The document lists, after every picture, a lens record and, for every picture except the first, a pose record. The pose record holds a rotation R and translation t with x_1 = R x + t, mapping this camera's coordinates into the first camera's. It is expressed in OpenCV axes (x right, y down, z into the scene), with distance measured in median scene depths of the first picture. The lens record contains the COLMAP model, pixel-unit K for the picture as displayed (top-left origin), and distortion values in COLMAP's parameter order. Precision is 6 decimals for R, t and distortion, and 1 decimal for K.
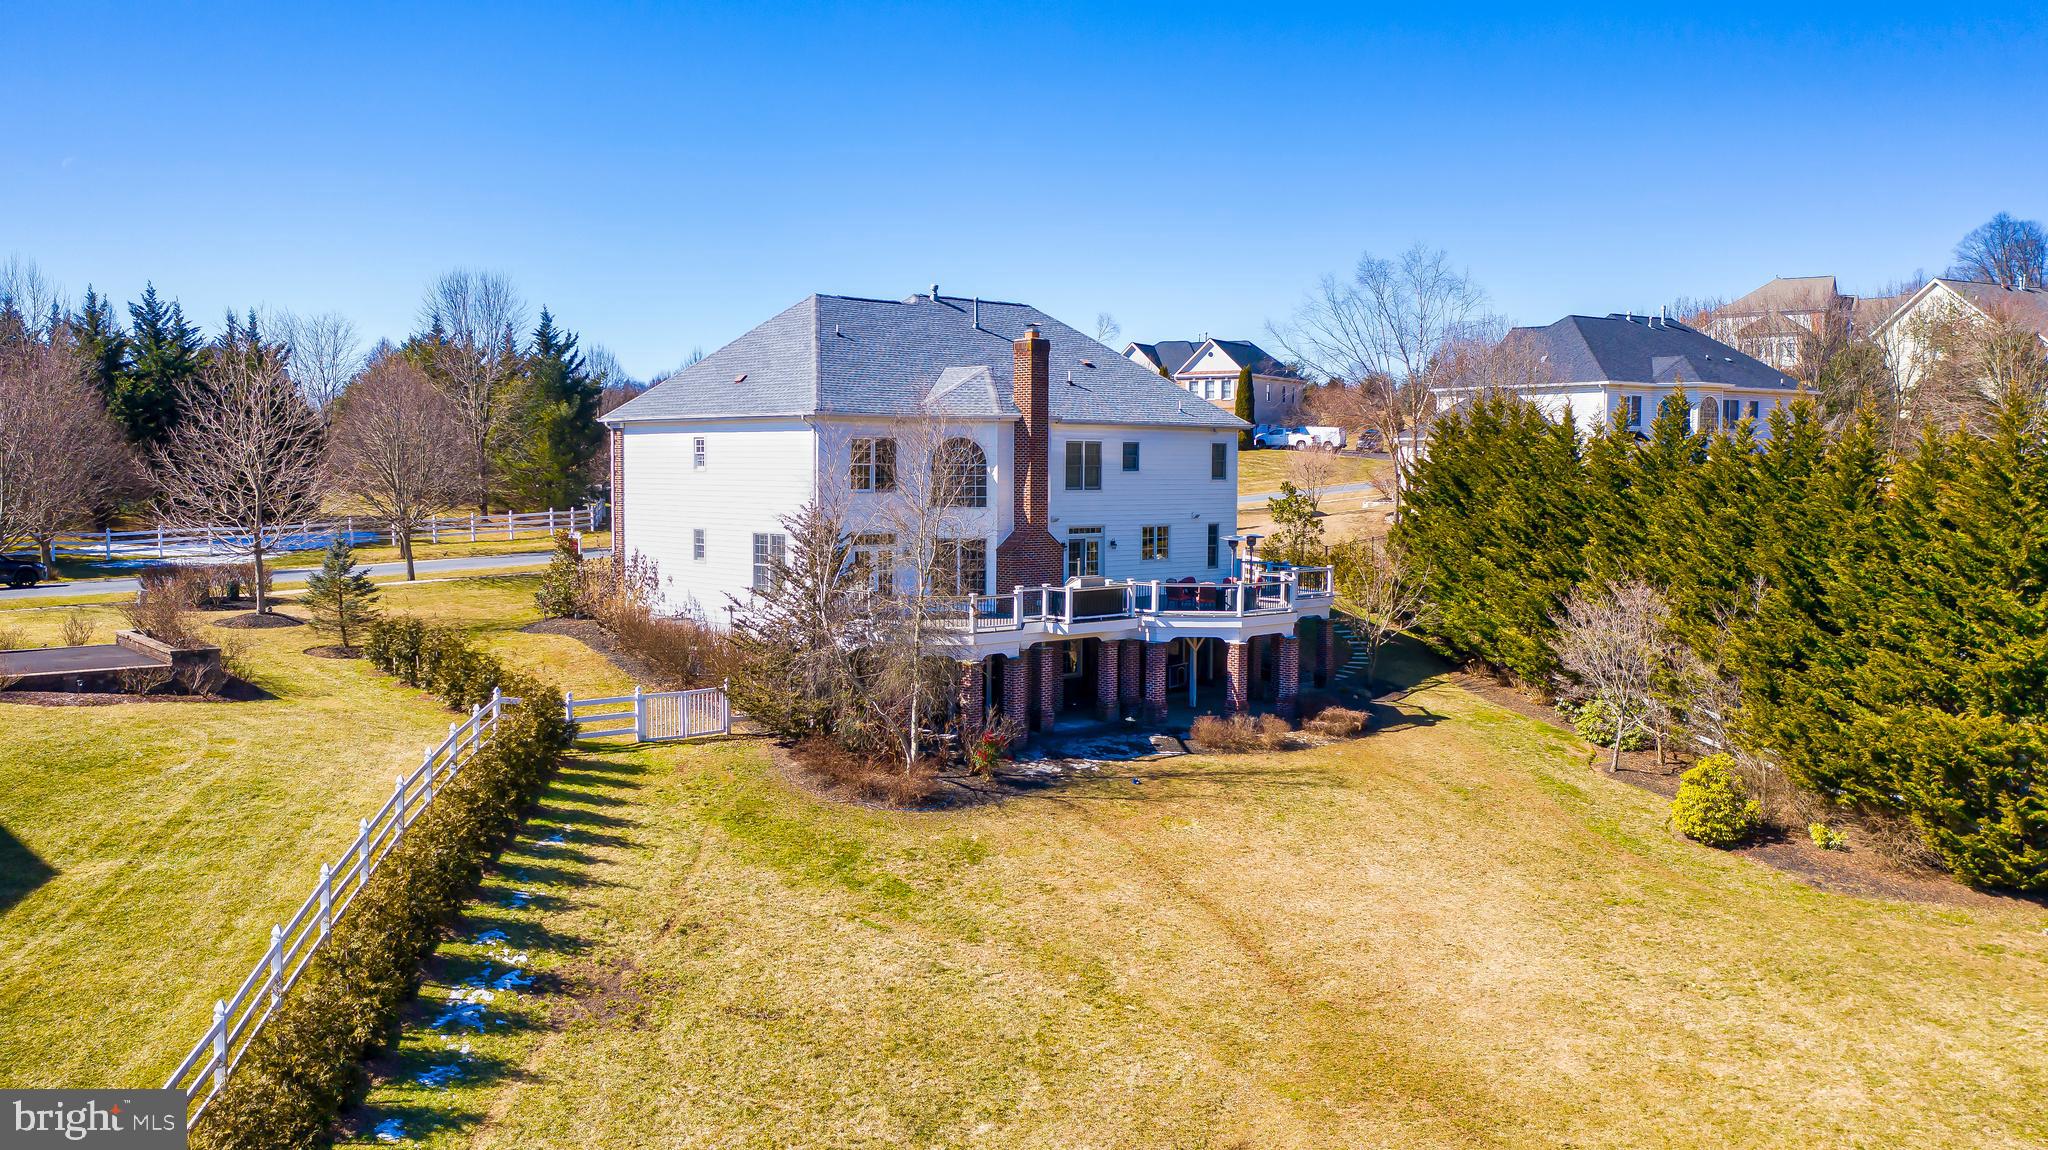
lens RADIAL K [[1619.0, 0, 1024.0], [0, 1619.0, 575.0], [0, 0, 1]] dist [-0.010916, -0.000672]
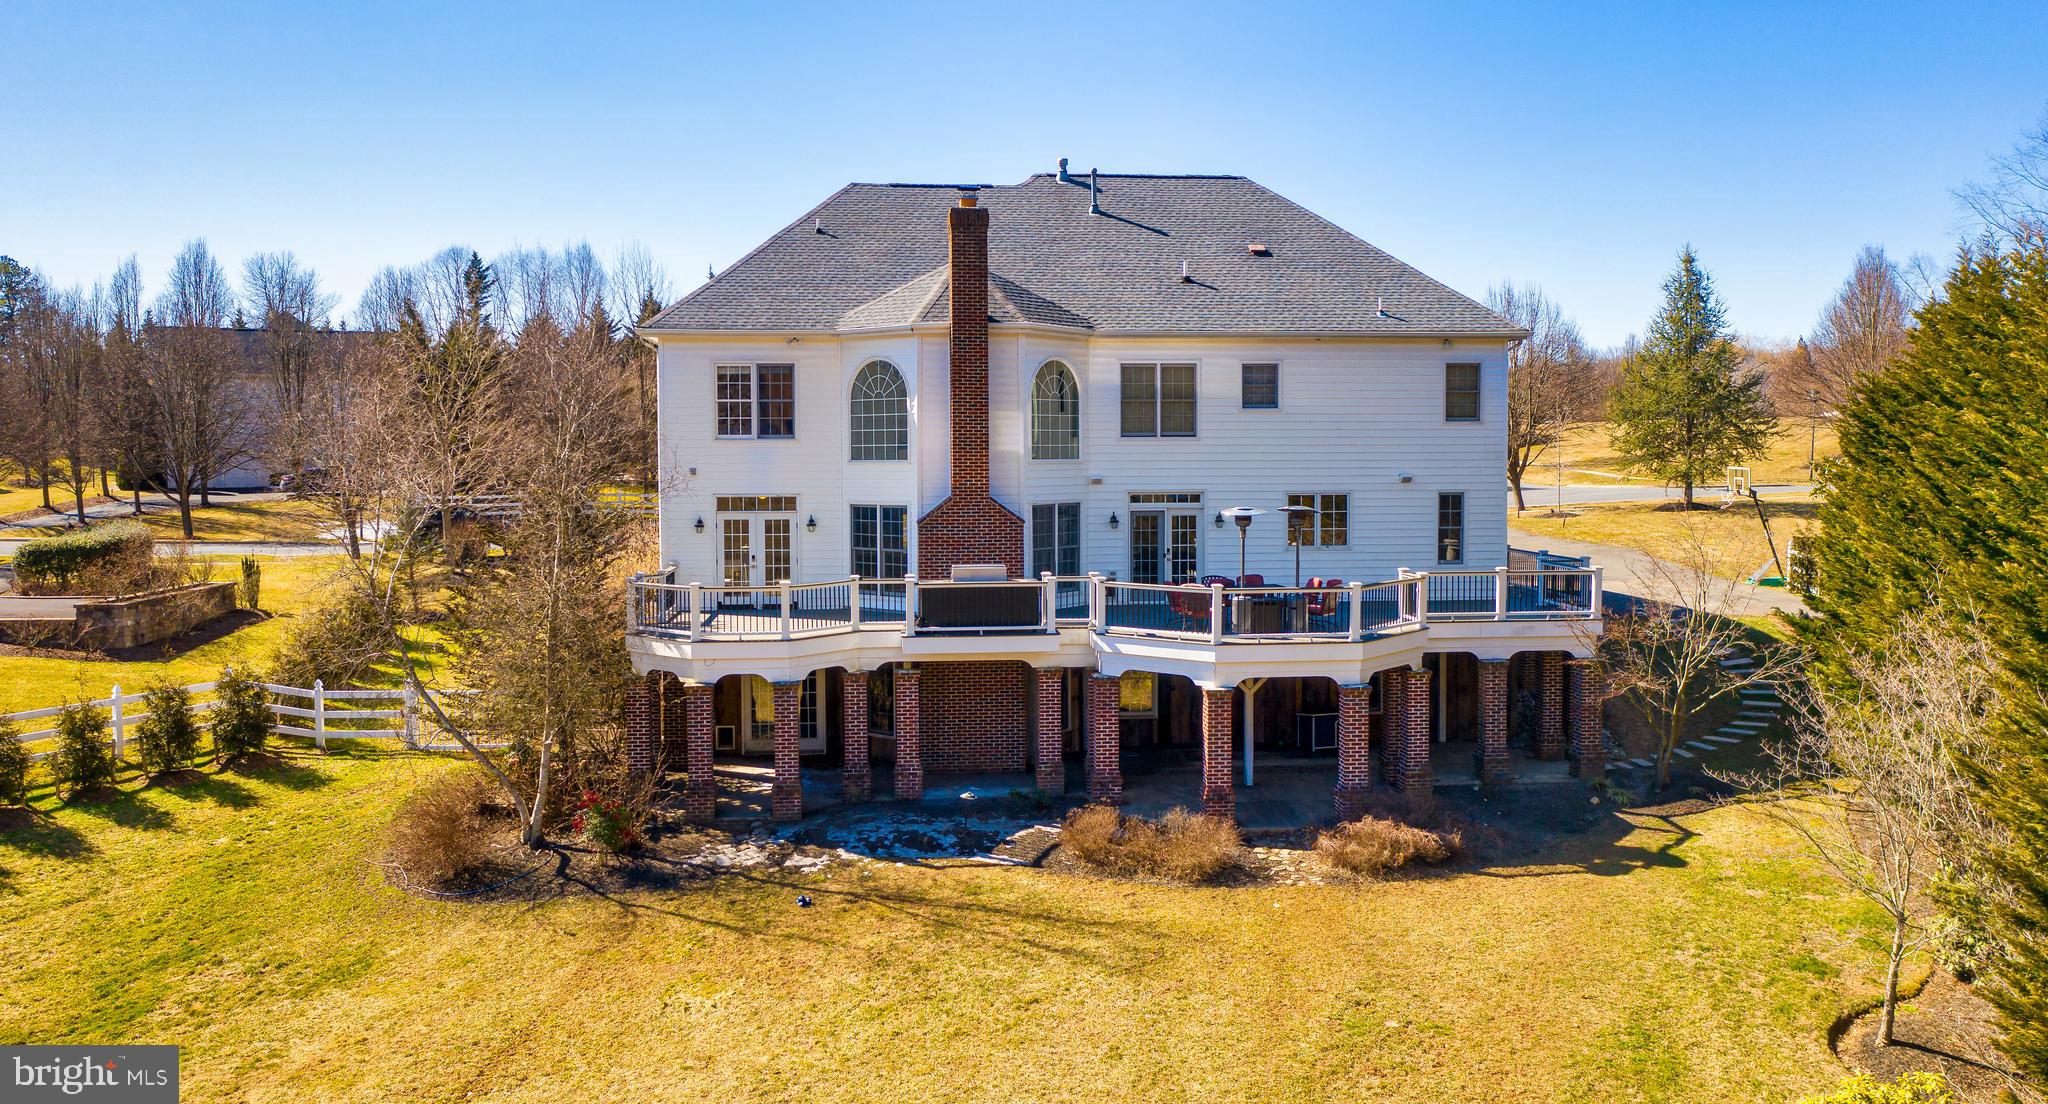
lens RADIAL K [[1605.8, 0, 1024.0], [0, 1605.8, 552.0], [0, 0, 1]] dist [0.001656, 0.002492]
pose [[0.795164, 0.029381, -0.605682, 0.429767], [-0.033415, 0.999431, 0.004612, -0.007722], [0.605472, 0.016572, 0.795694, 0.490966]]
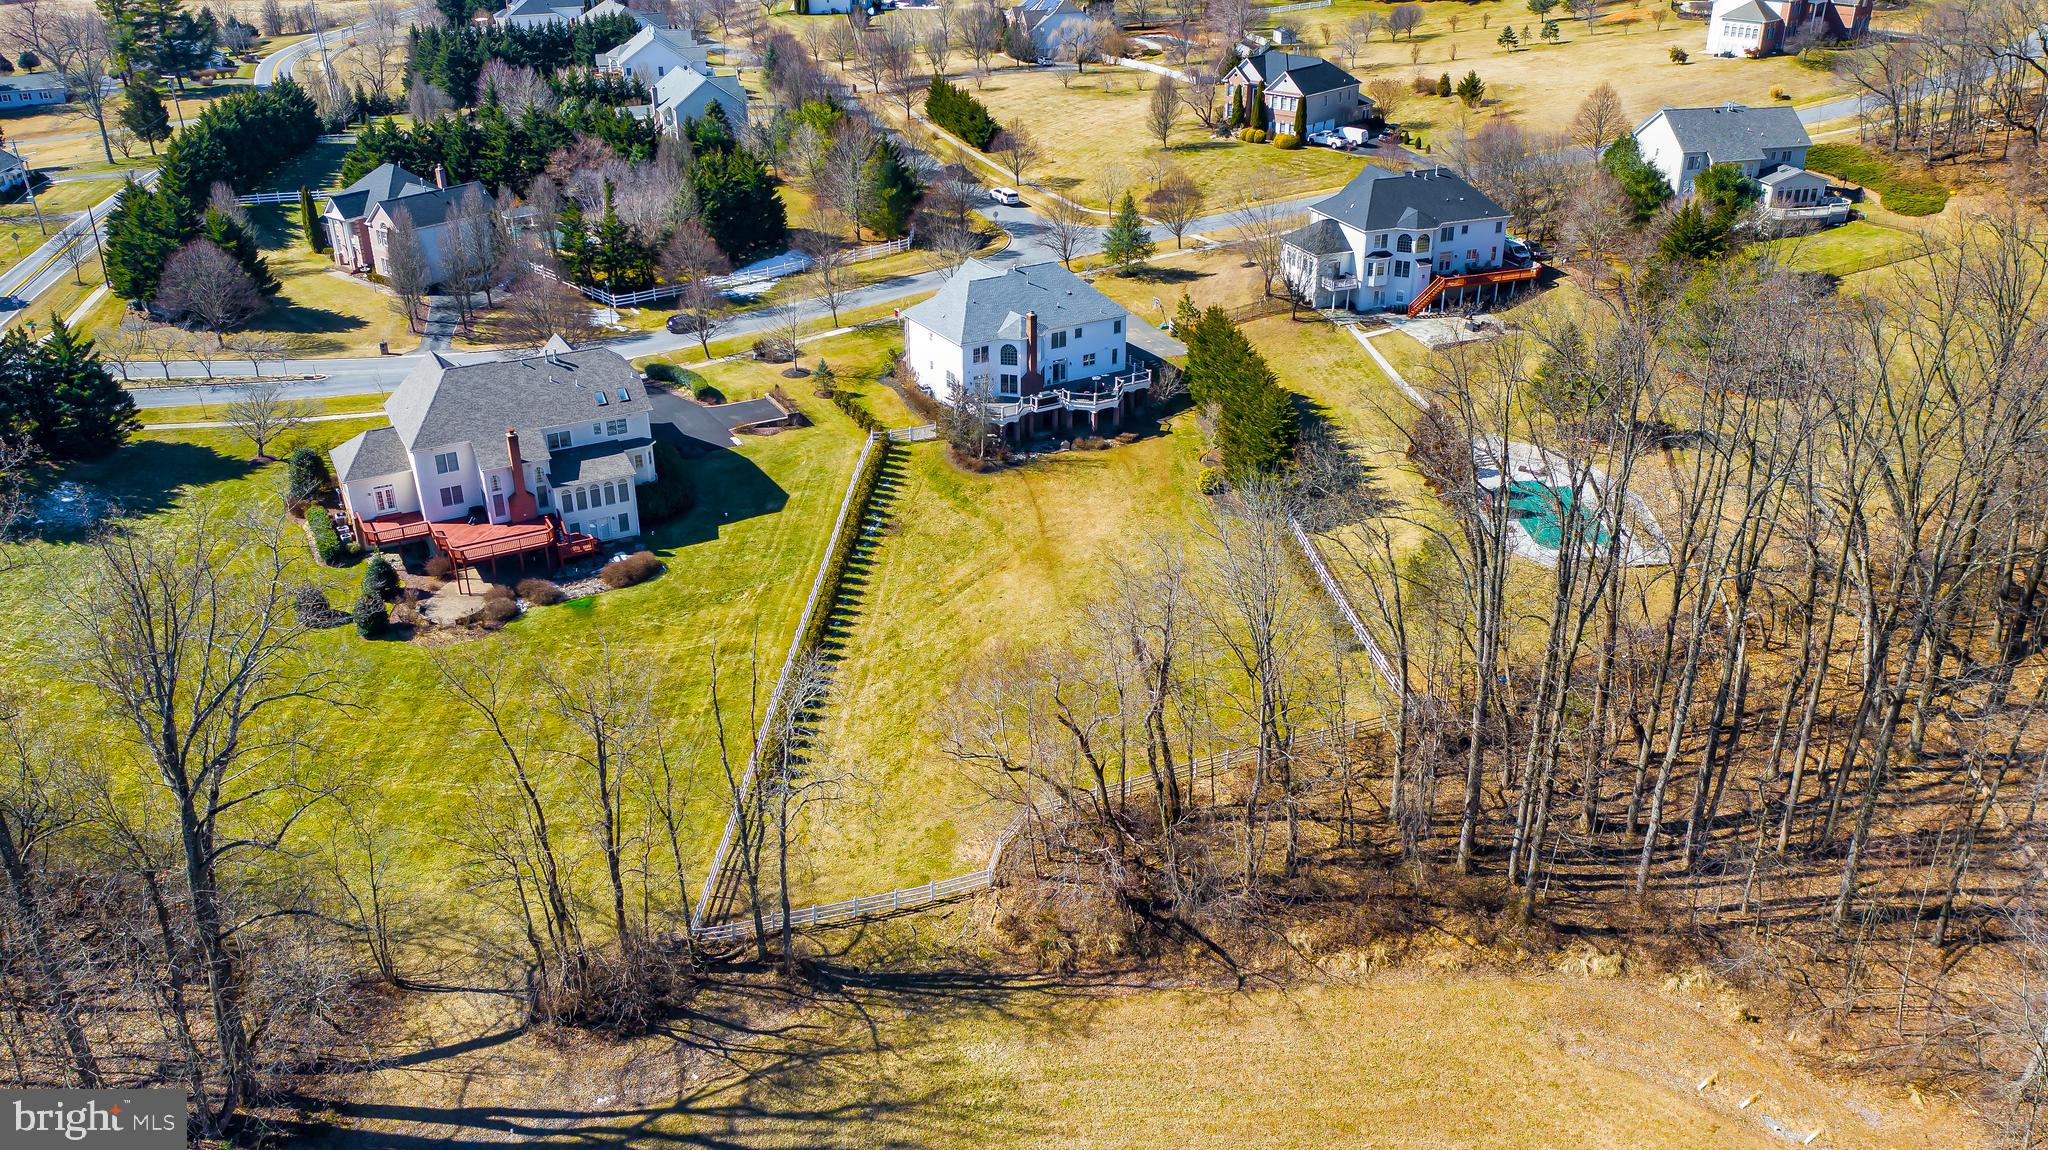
lens RADIAL K [[1619.0, 0, 1024.0], [0, 1619.0, 575.0], [0, 0, 1]] dist [-0.010916, -0.000672]
pose [[0.976872, 0.086035, -0.195755, 0.647416], [-0.004682, 0.923869, 0.382681, -0.879241], [0.213776, -0.372914, 0.902904, -2.019773]]
